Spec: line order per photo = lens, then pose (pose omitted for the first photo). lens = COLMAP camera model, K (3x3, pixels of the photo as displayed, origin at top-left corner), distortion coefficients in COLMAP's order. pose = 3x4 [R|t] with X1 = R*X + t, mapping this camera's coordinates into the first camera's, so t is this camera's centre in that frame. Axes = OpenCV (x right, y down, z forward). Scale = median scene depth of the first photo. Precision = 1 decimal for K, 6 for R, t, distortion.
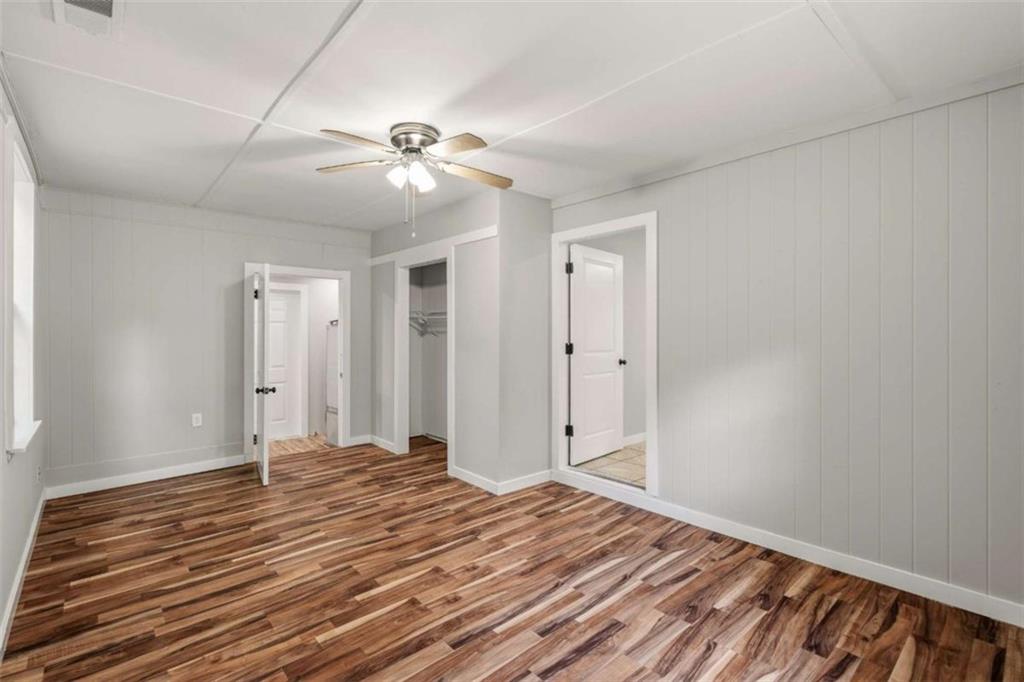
lens RADIAL K [[472.7, 0, 502.3], [0, 472.7, 331.3], [0, 0, 1]] dist [-0.001957, -0.000162]
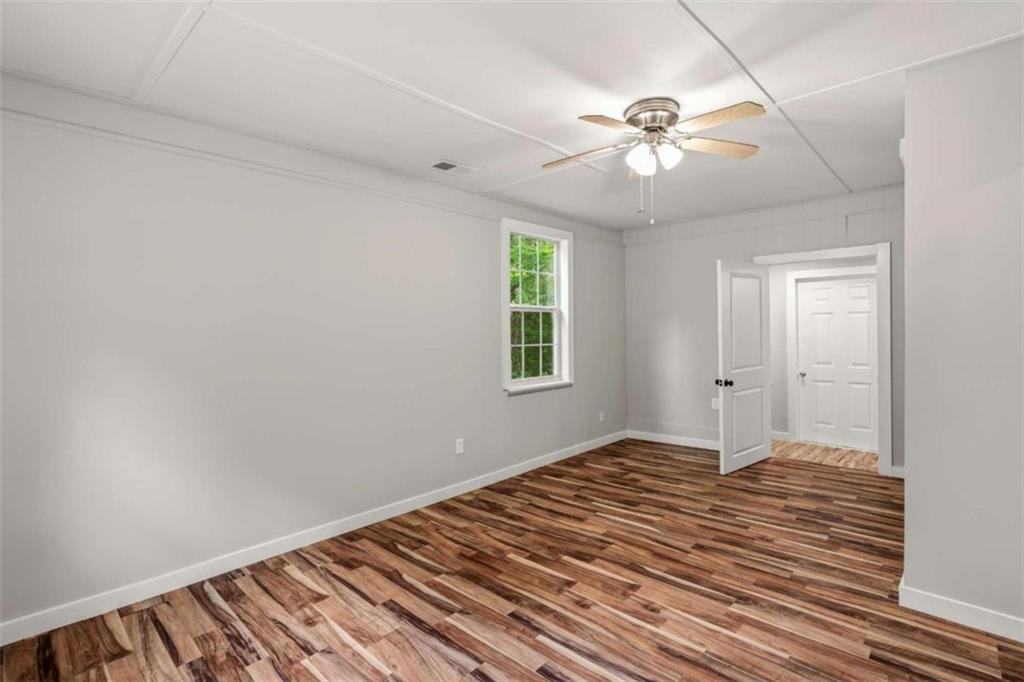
lens RADIAL K [[472.8, 0, 510.7], [0, 472.8, 340.1], [0, 0, 1]] dist [0.000174, 0.000340]
pose [[0.109574, 0.021589, -0.993744, 0.654456], [0.014385, 0.999625, 0.023303, -0.000891], [0.993875, -0.016848, 0.109222, 0.590787]]
